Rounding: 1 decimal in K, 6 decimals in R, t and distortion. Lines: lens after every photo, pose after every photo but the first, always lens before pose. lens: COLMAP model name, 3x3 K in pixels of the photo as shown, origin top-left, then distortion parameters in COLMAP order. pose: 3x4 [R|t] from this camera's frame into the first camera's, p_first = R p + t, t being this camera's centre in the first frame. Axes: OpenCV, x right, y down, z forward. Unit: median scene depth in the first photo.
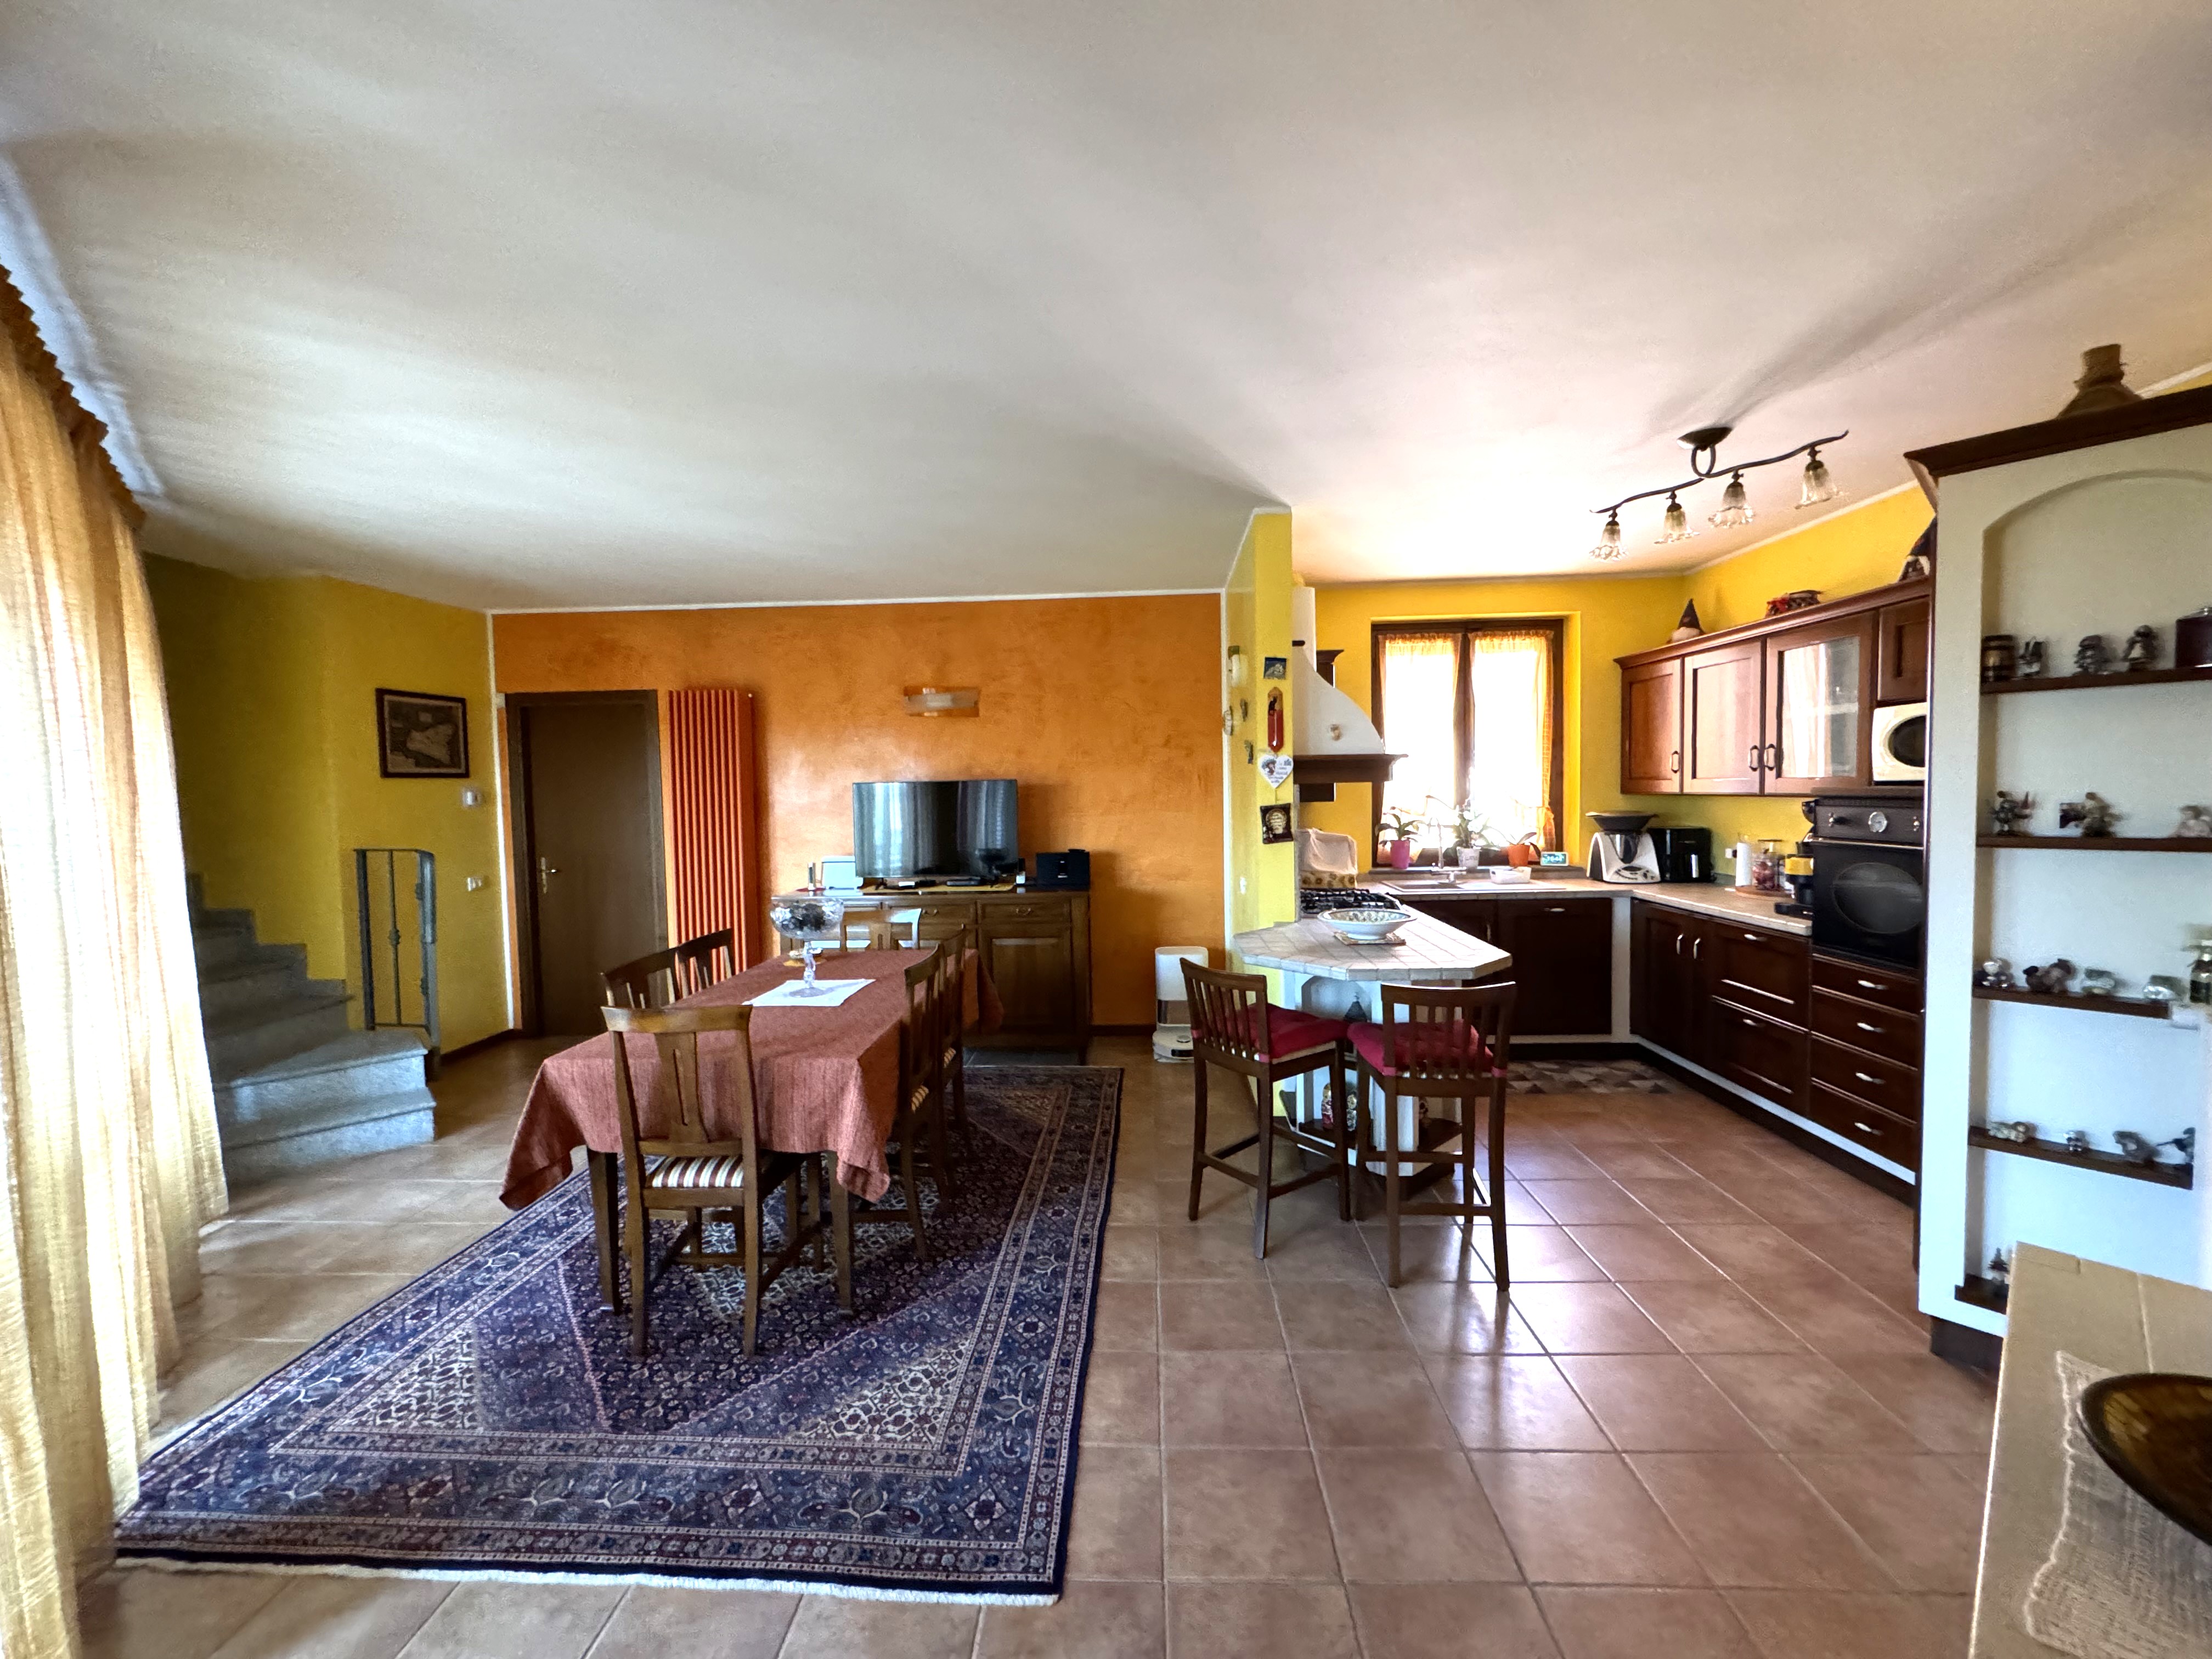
lens RADIAL K [[881.4, 0, 1107.4], [0, 881.4, 830.9], [0, 0, 1]] dist [-0.008357, 0.002391]
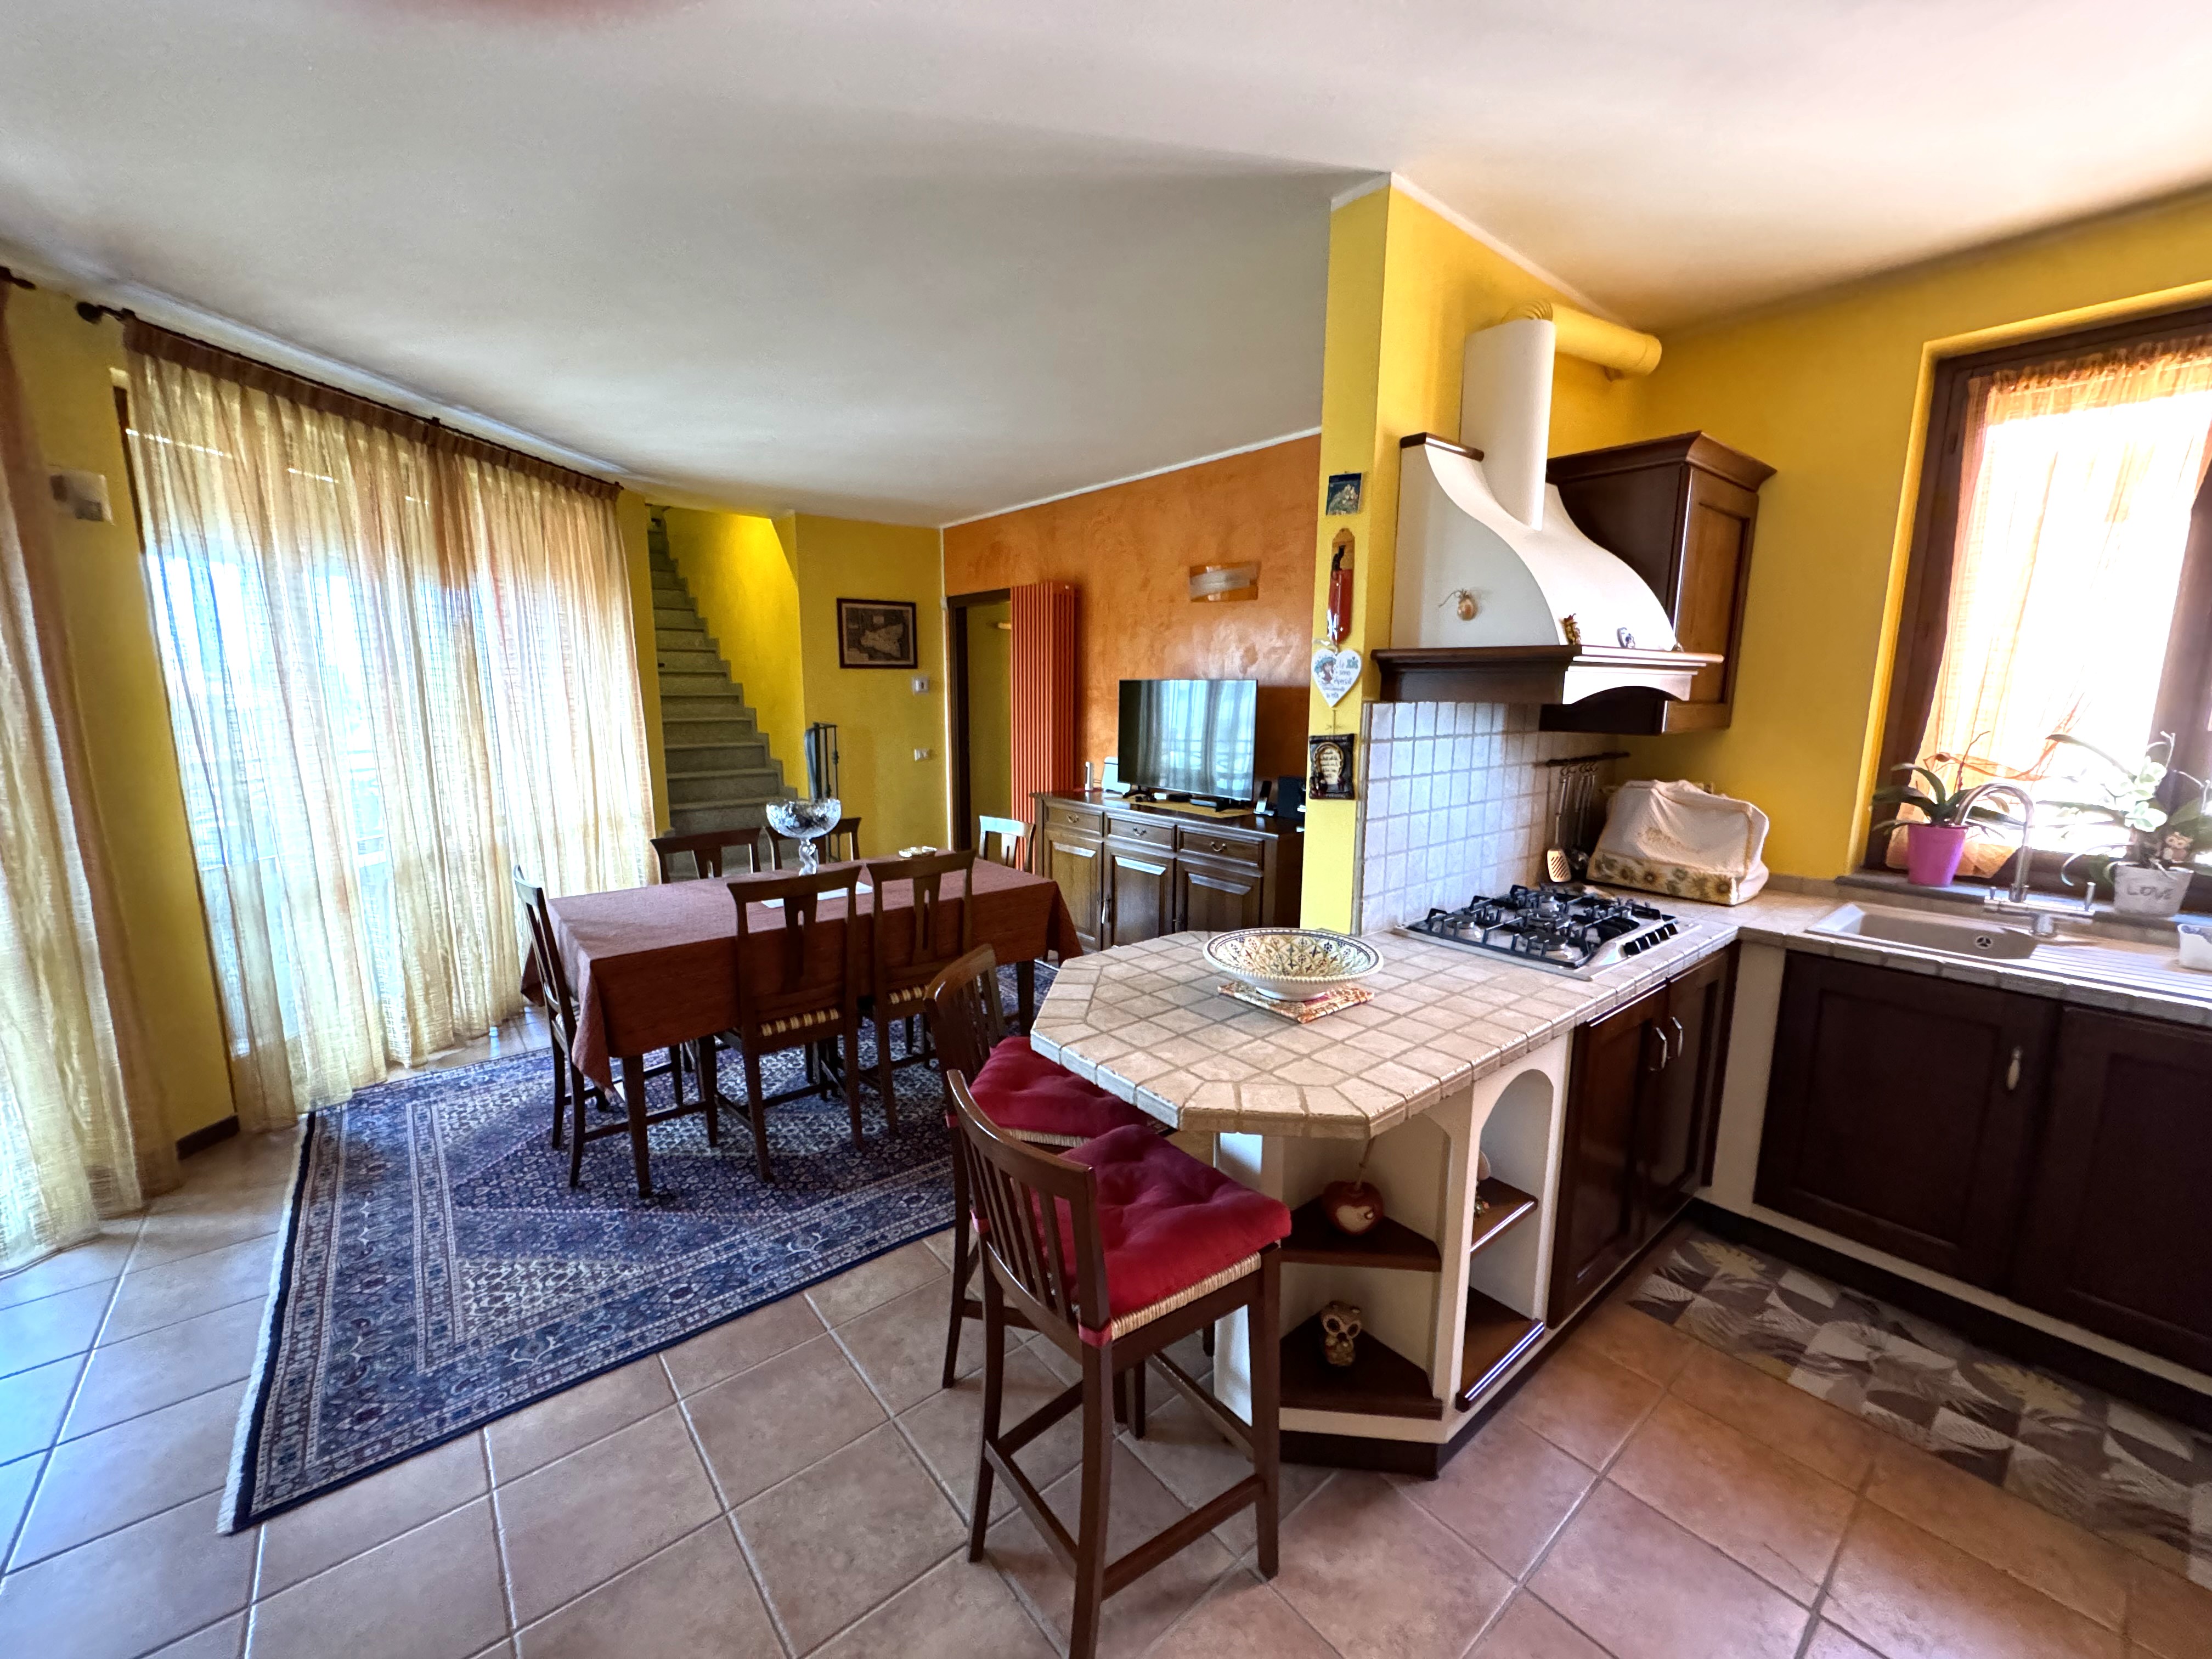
lens RADIAL K [[881.4, 0, 1103.5], [0, 881.4, 829.9], [0, 0, 1]] dist [-0.008357, 0.002391]
pose [[0.671144, 0.145240, -0.726960, 0.545681], [-0.055254, 0.987693, 0.146320, -0.046038], [0.739265, -0.058034, 0.670909, 0.506044]]
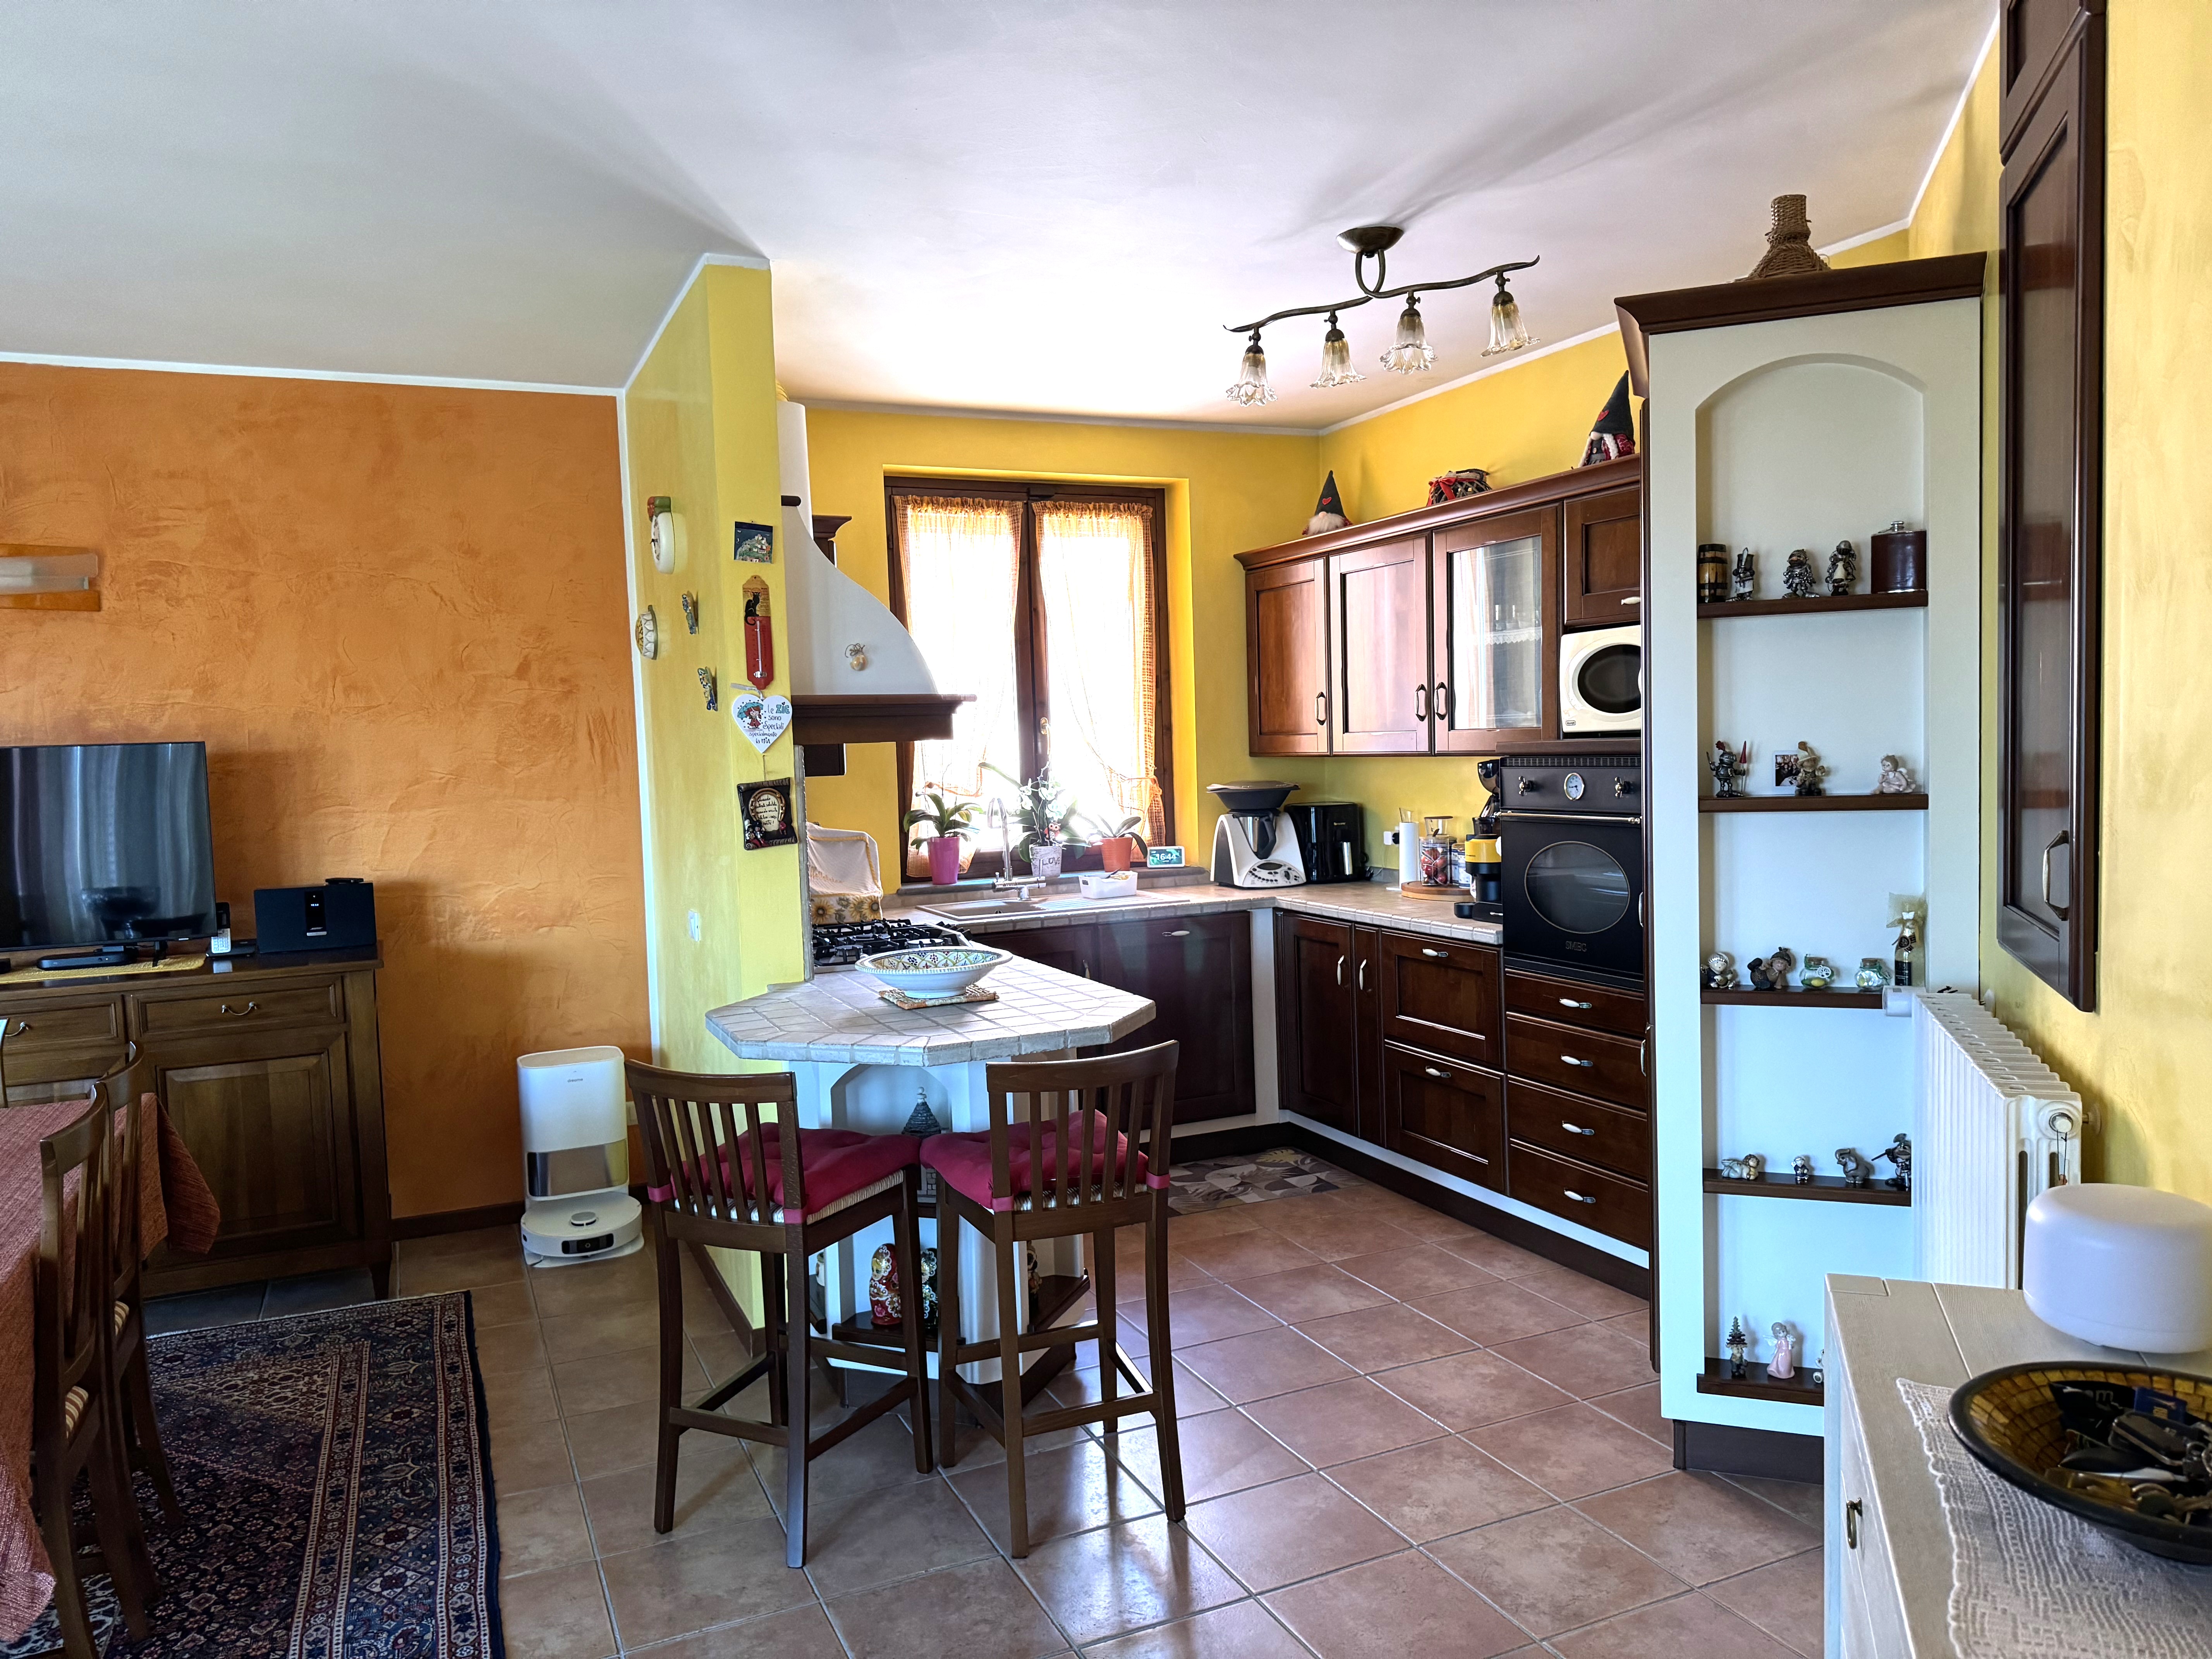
lens RADIAL K [[1541.5, 0, 1111.5], [0, 1541.5, 839.7], [0, 0, 1]] dist [0.030995, -0.034120]
pose [[0.890172, -0.037111, 0.454111, -0.068061], [0.035073, 0.999301, 0.012912, 0.003695], [-0.454273, 0.004433, 0.890852, 0.001616]]
